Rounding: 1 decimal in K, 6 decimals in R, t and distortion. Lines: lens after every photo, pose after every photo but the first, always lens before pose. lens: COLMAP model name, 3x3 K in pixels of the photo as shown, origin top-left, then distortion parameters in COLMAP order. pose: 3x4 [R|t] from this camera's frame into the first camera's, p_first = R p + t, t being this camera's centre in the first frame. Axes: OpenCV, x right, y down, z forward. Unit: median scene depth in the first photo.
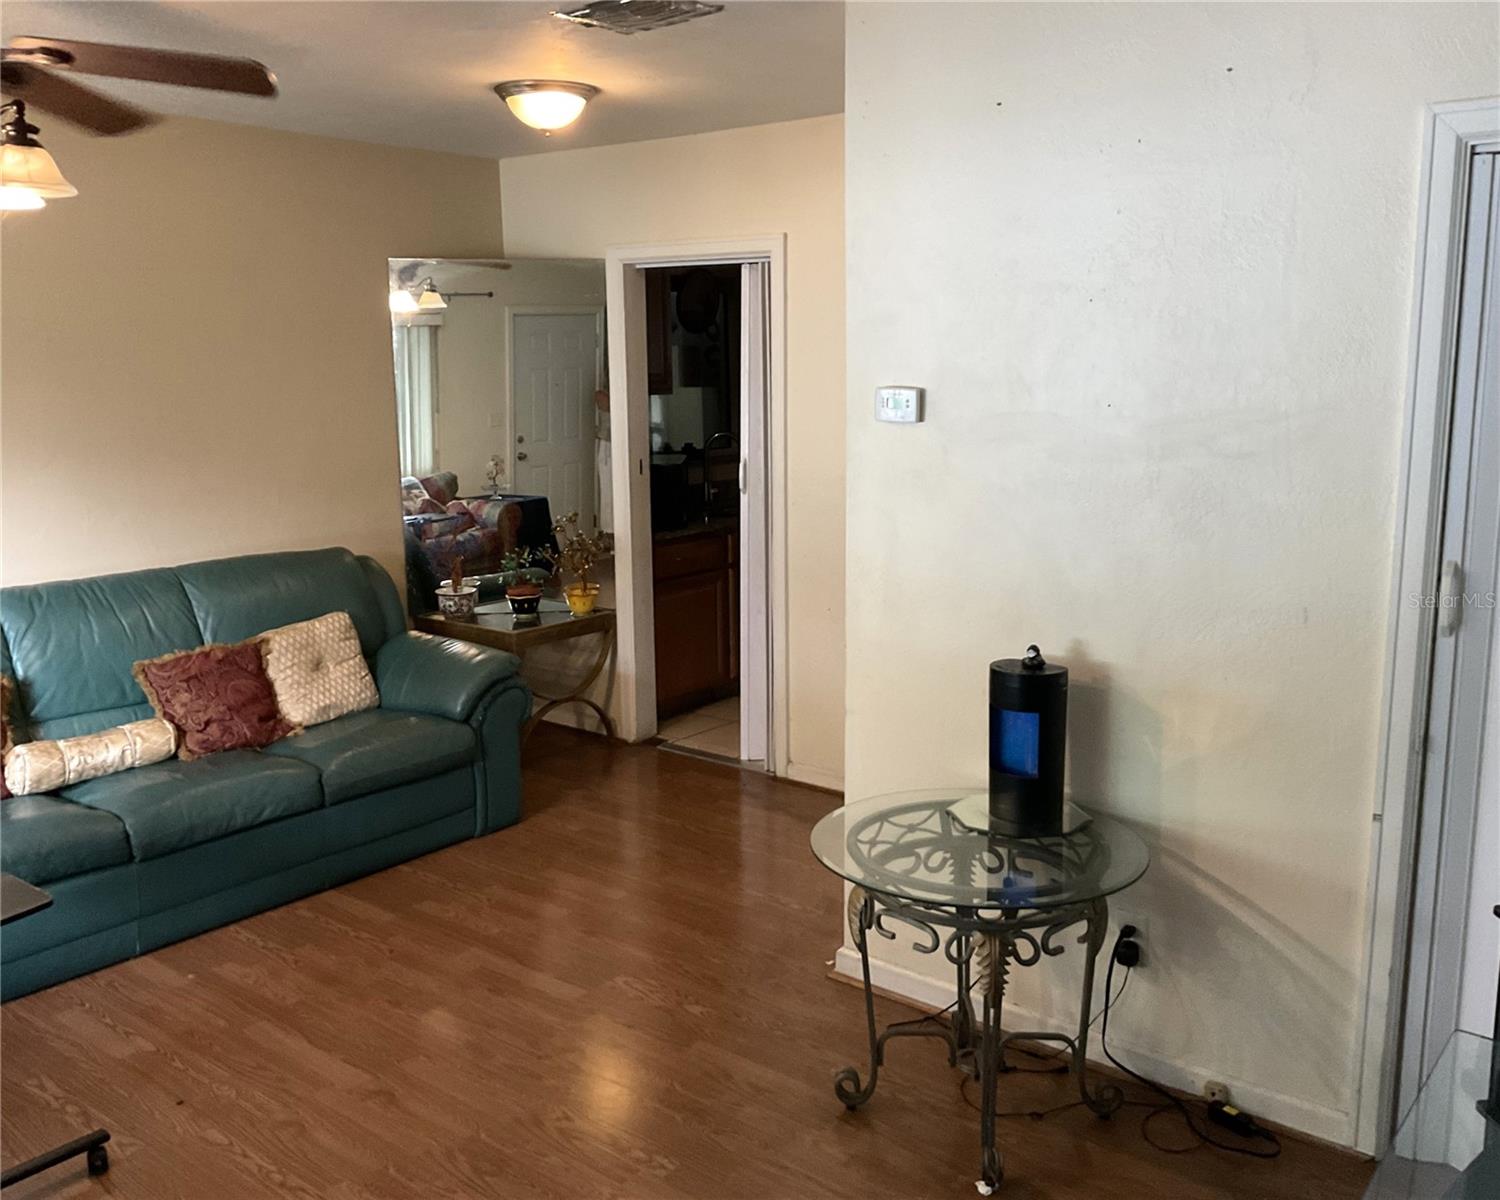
lens RADIAL K [[1345.1, 0, 748.4], [0, 1345.1, 597.3], [0, 0, 1]] dist [0.059188, -0.095127]
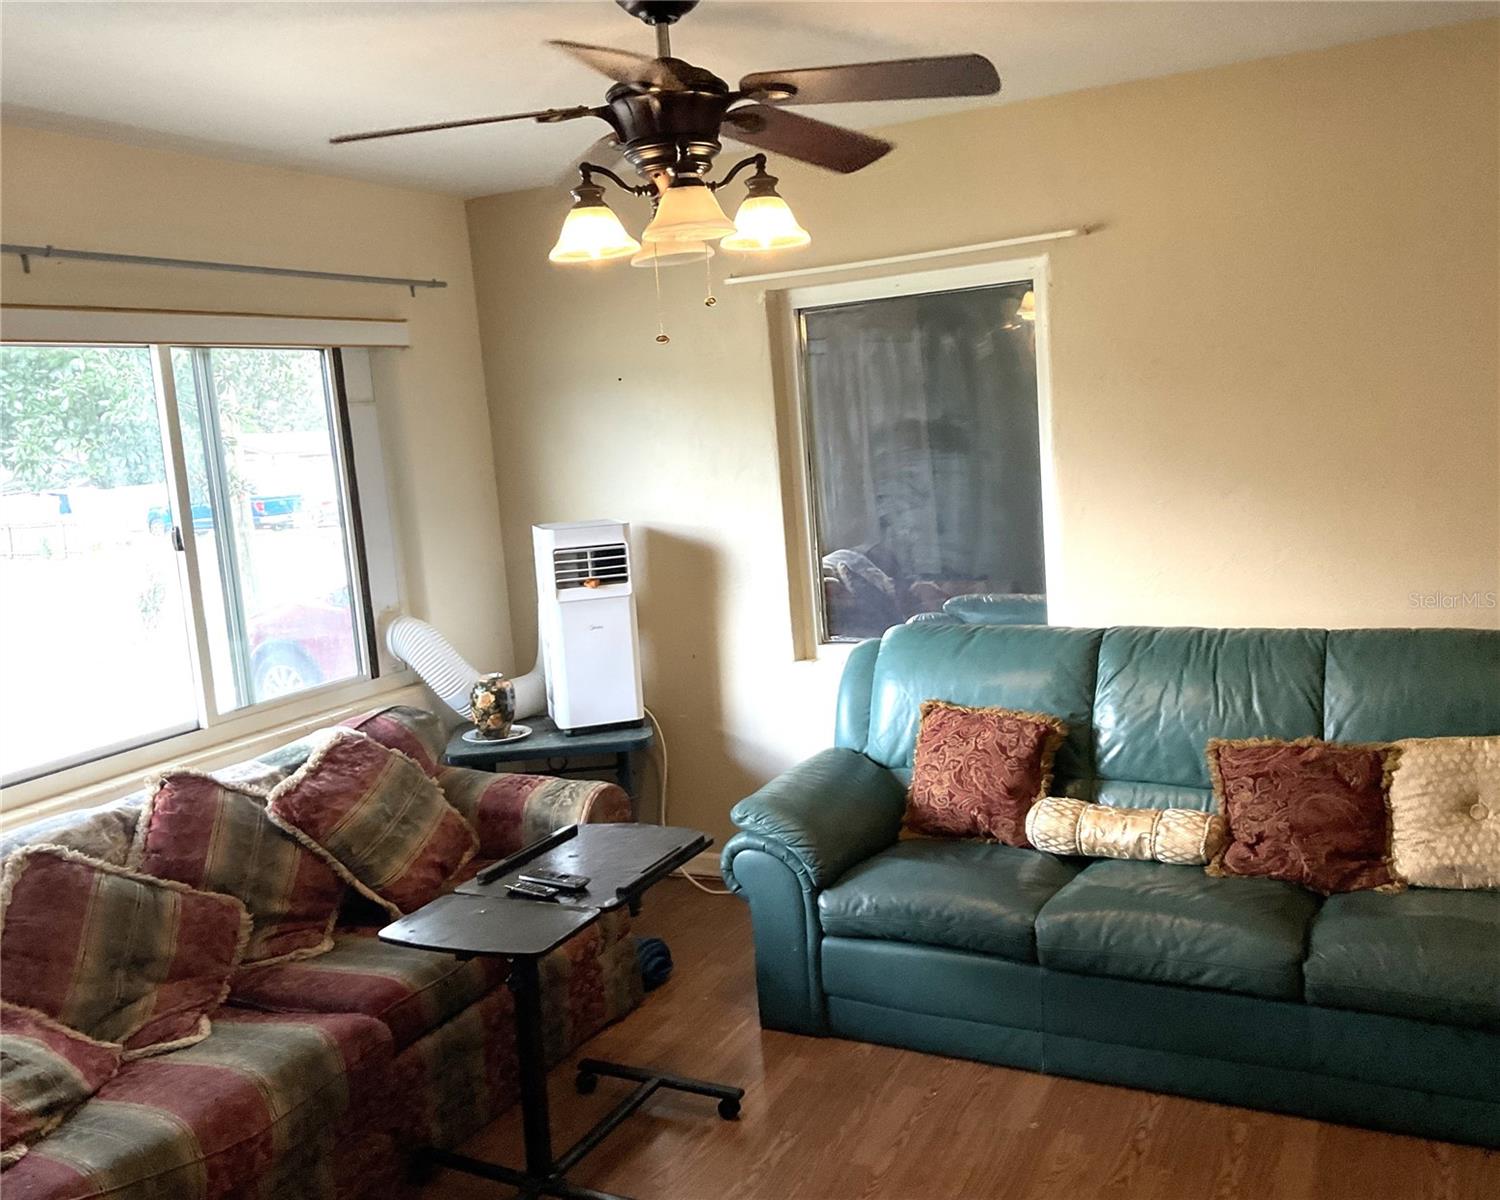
lens RADIAL K [[1345.1, 0, 736.9], [0, 1345.1, 592.1], [0, 0, 1]] dist [0.059188, -0.095127]
pose [[0.220570, 0.124136, -0.967440, 0.267044], [-0.106315, 0.989018, 0.102666, -0.093442], [0.969560, 0.080208, 0.231345, 0.518725]]
